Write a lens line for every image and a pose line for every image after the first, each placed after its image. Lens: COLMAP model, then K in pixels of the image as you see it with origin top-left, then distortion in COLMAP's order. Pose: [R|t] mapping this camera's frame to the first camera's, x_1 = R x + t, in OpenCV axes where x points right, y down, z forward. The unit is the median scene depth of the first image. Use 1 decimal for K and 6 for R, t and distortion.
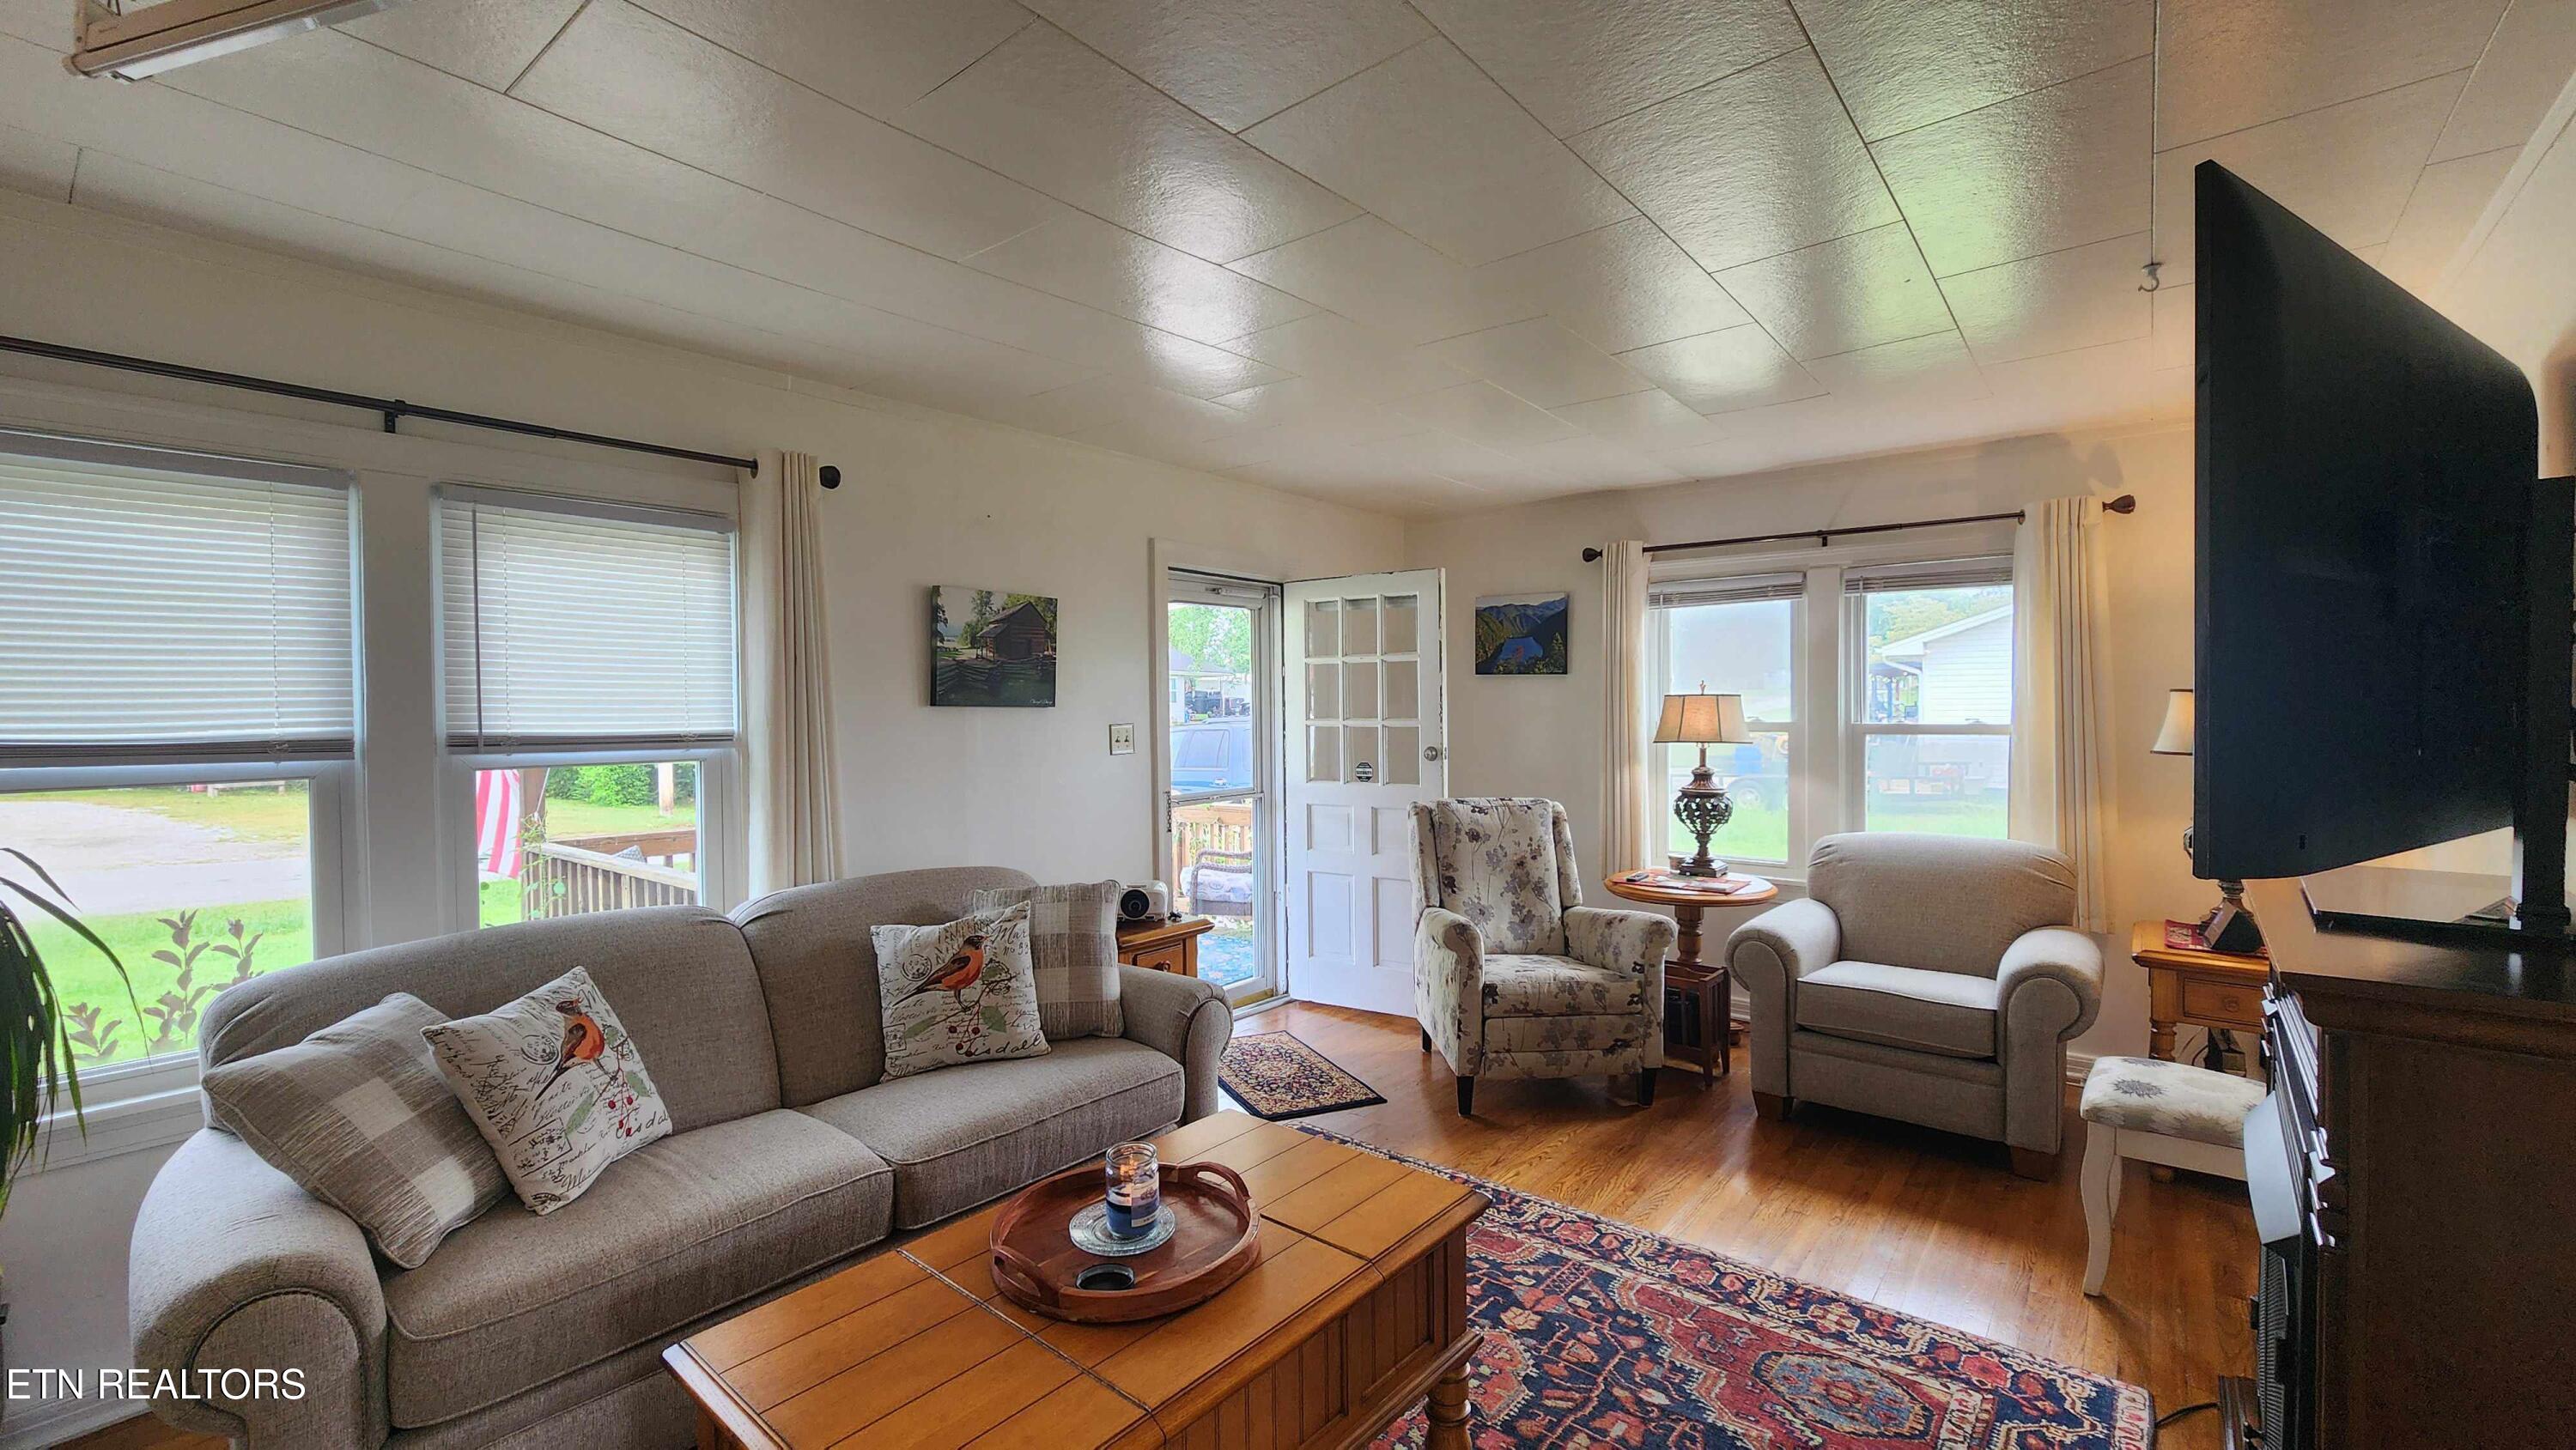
lens RADIAL K [[1051.5, 0, 1287.4], [0, 1051.5, 724.3], [0, 0, 1]] dist [-0.000249, 0.000563]
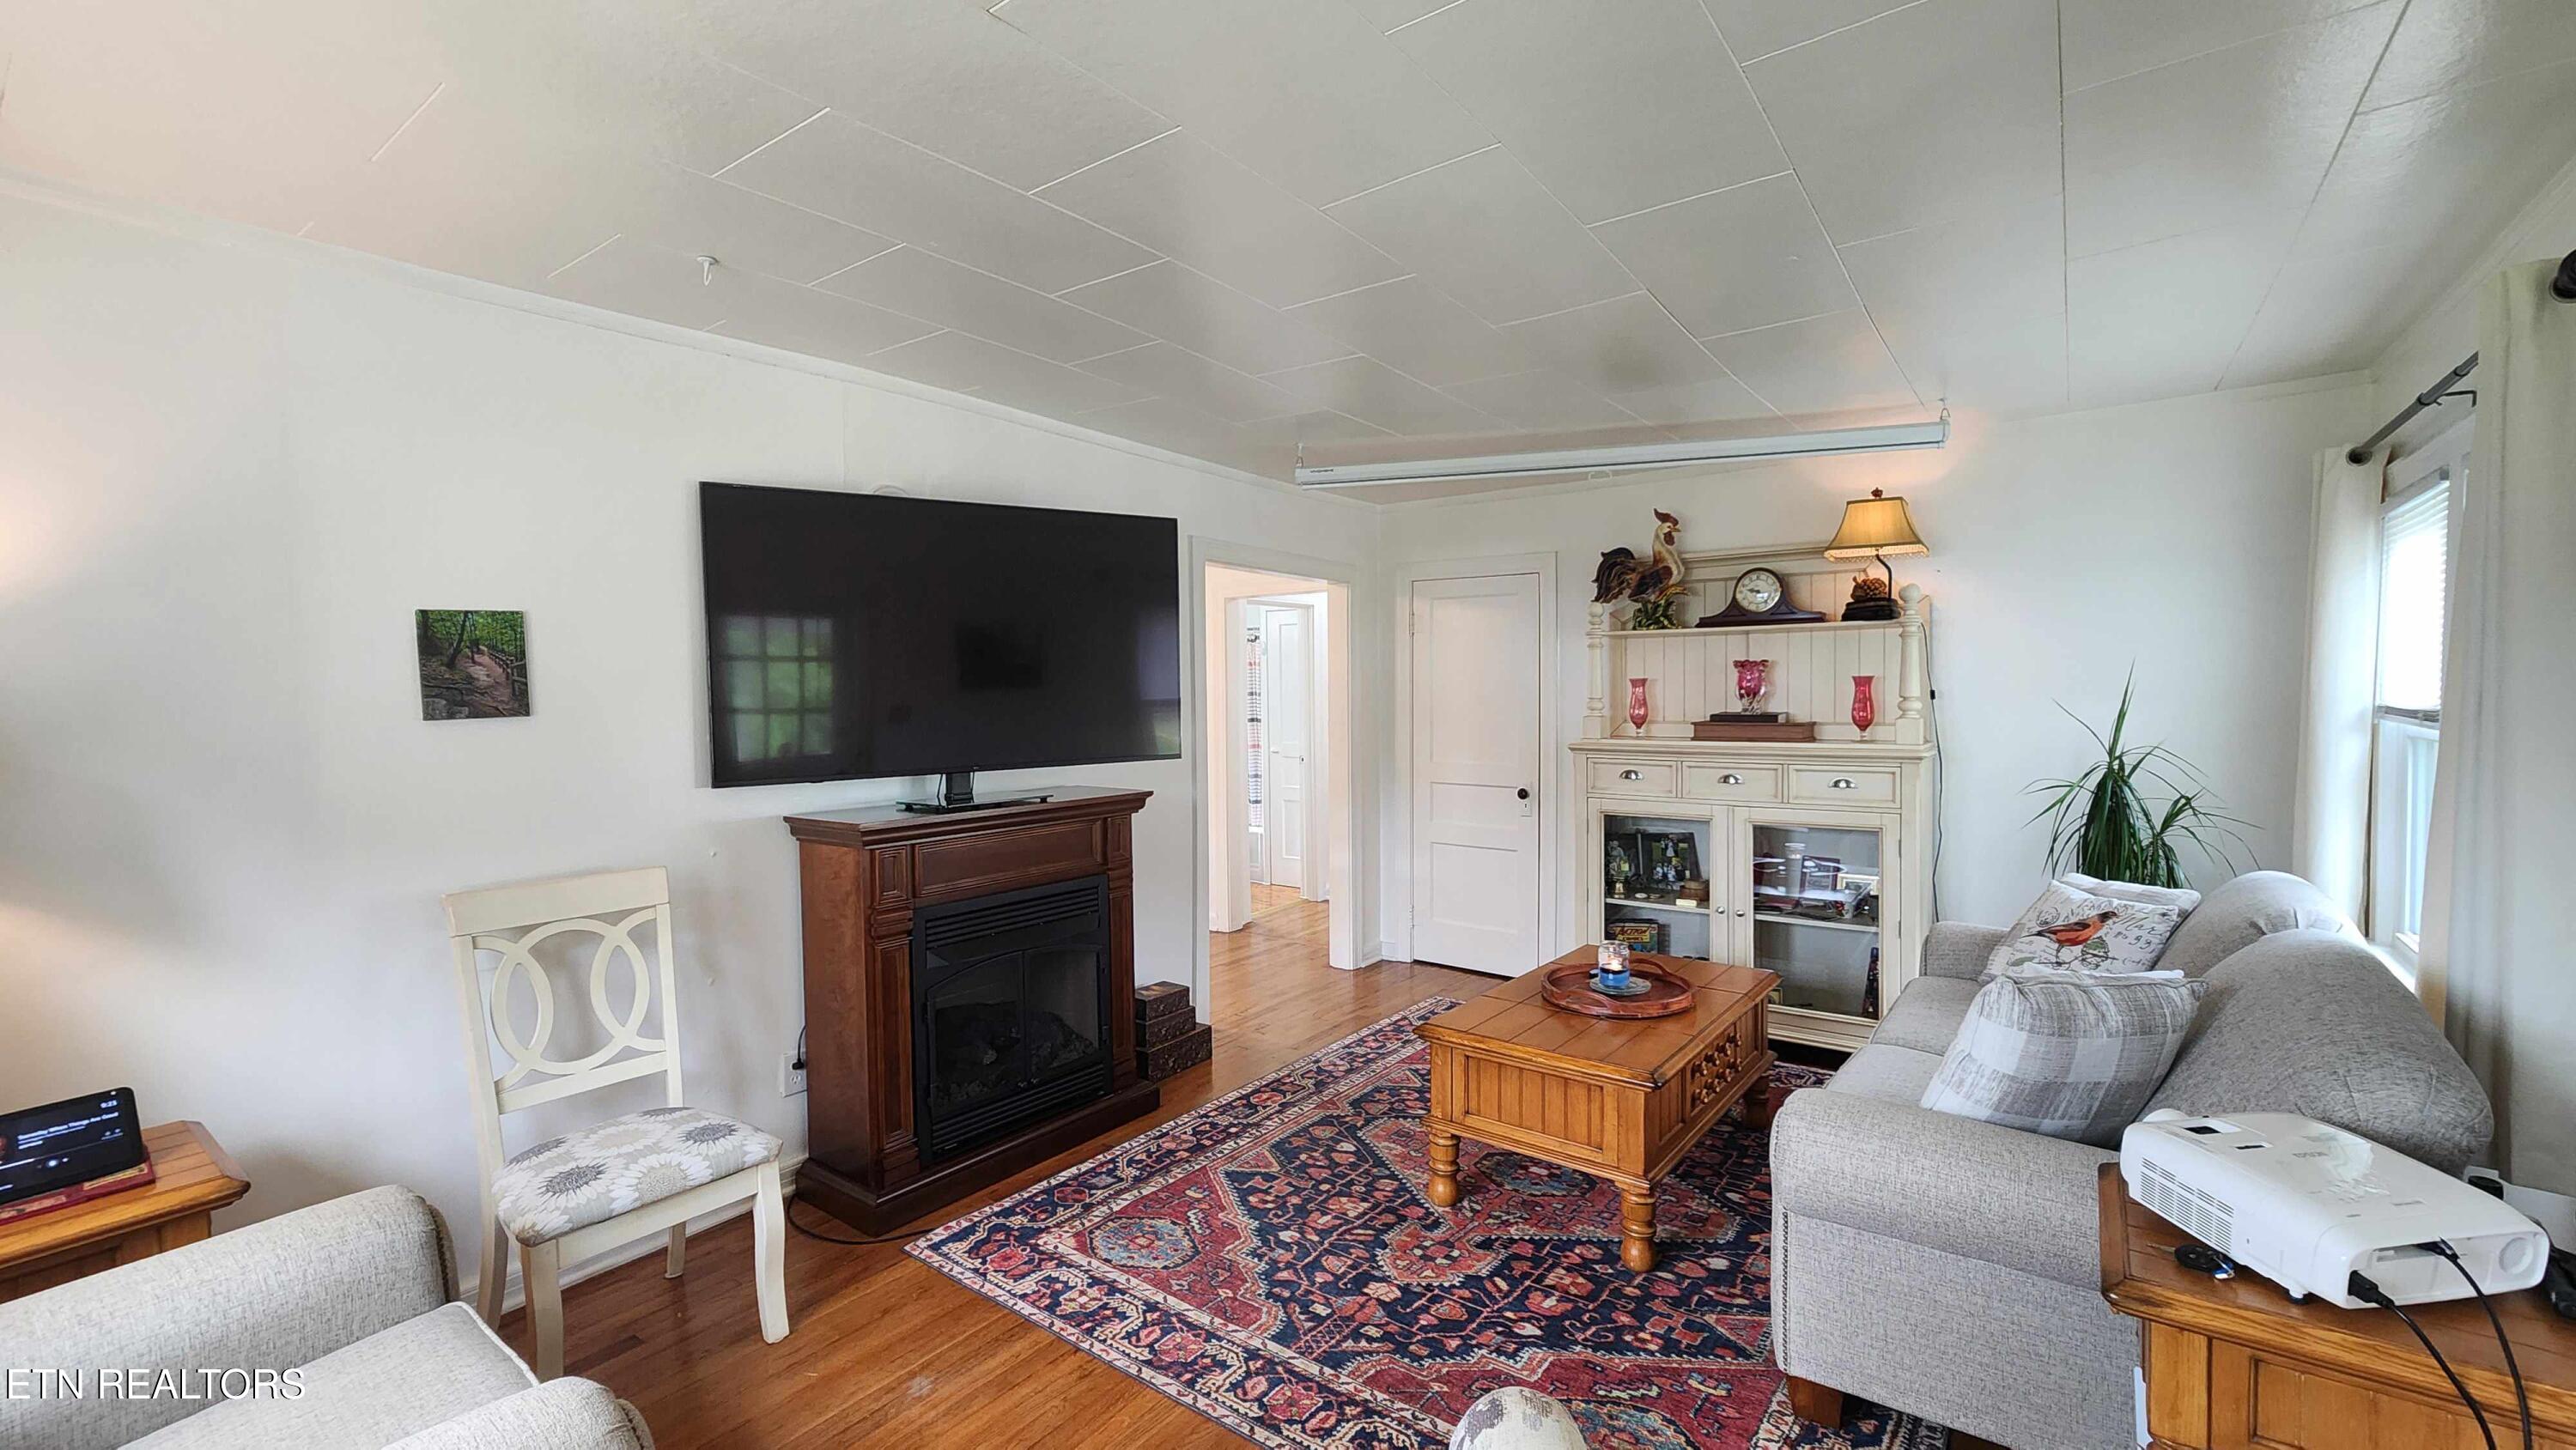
lens RADIAL K [[1051.5, 0, 1294.0], [0, 1051.5, 723.7], [0, 0, 1]] dist [-0.000249, 0.000563]
pose [[-0.998735, 0.020275, -0.046023, 0.346676], [0.017862, 0.998474, 0.052248, -0.052868], [0.047012, 0.051360, -0.997573, 2.012857]]
